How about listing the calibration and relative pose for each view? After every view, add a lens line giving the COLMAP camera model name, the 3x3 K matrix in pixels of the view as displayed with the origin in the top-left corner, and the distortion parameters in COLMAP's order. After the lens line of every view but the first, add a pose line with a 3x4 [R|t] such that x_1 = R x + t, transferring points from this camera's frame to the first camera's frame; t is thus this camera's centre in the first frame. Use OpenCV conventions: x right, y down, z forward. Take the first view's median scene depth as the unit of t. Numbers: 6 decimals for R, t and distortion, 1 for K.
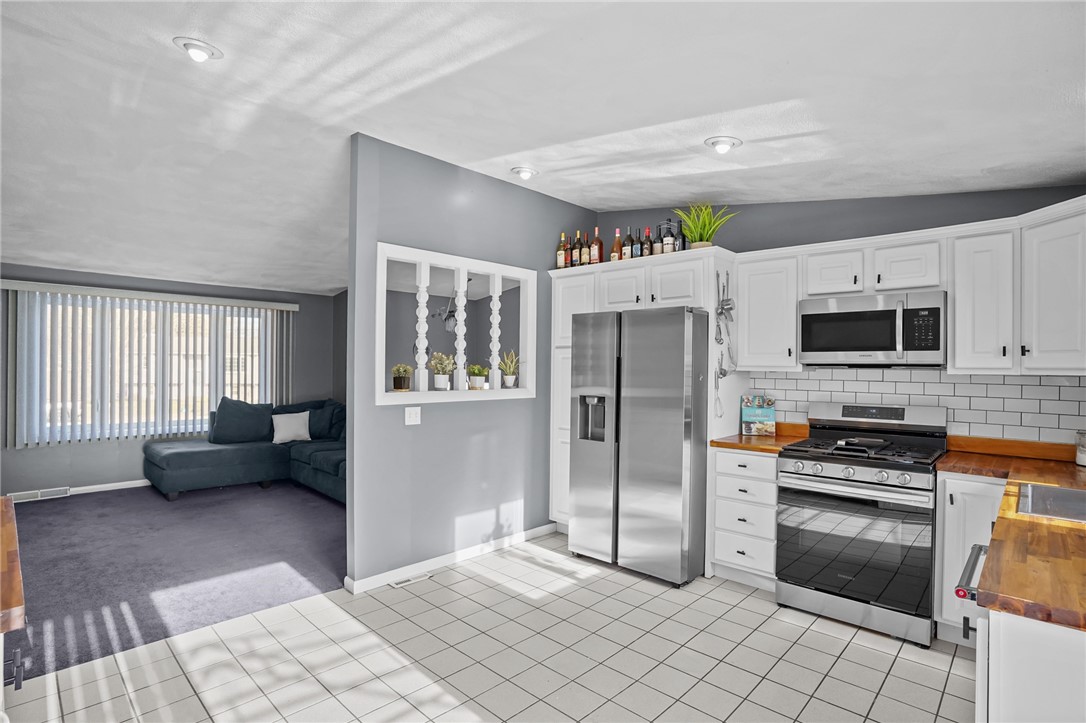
lens RADIAL K [[536.4, 0, 535.1], [0, 536.4, 366.0], [0, 0, 1]] dist [-0.083241, 0.037329]
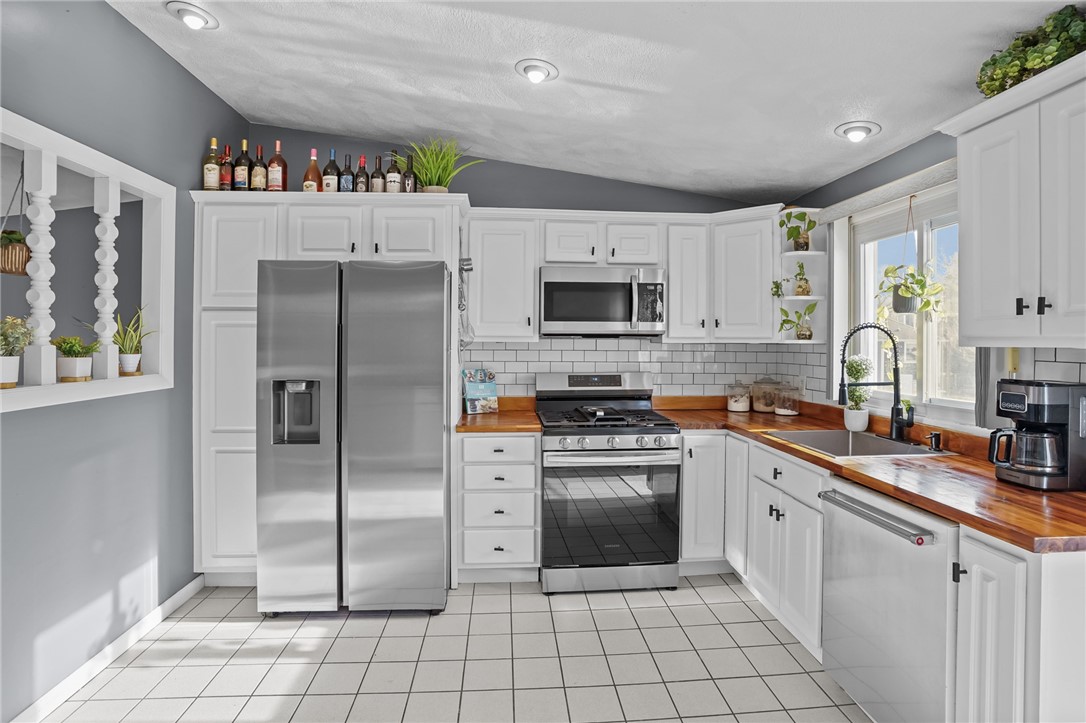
lens RADIAL K [[547.4, 0, 542.1], [0, 547.4, 338.1], [0, 0, 1]] dist [-0.086332, 0.042931]
pose [[0.666239, -0.006717, 0.745708, -0.211034], [0.002449, 0.999974, 0.006819, -0.003114], [-0.745734, -0.002717, 0.666238, 0.314676]]
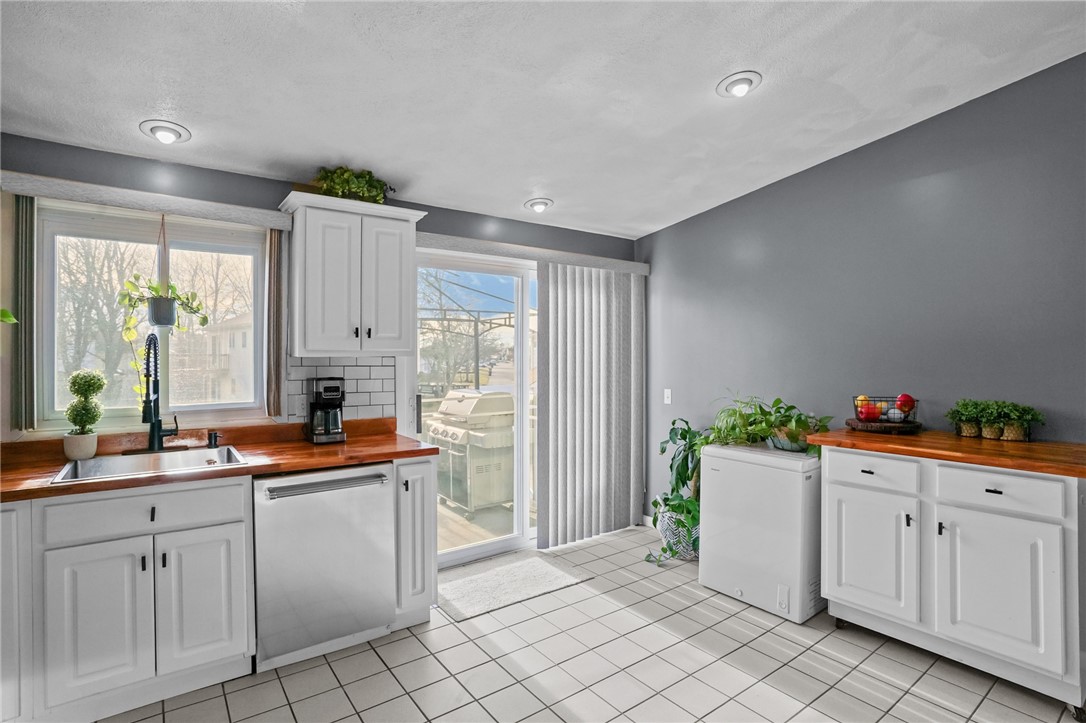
lens RADIAL K [[536.6, 0, 539.5], [0, 536.6, 354.7], [0, 0, 1]] dist [-0.082925, 0.038996]
pose [[-0.987060, -0.011287, 0.159955, 0.009905], [-0.011811, 0.999928, -0.002327, 0.004458], [-0.159917, -0.004186, -0.987122, 1.011313]]
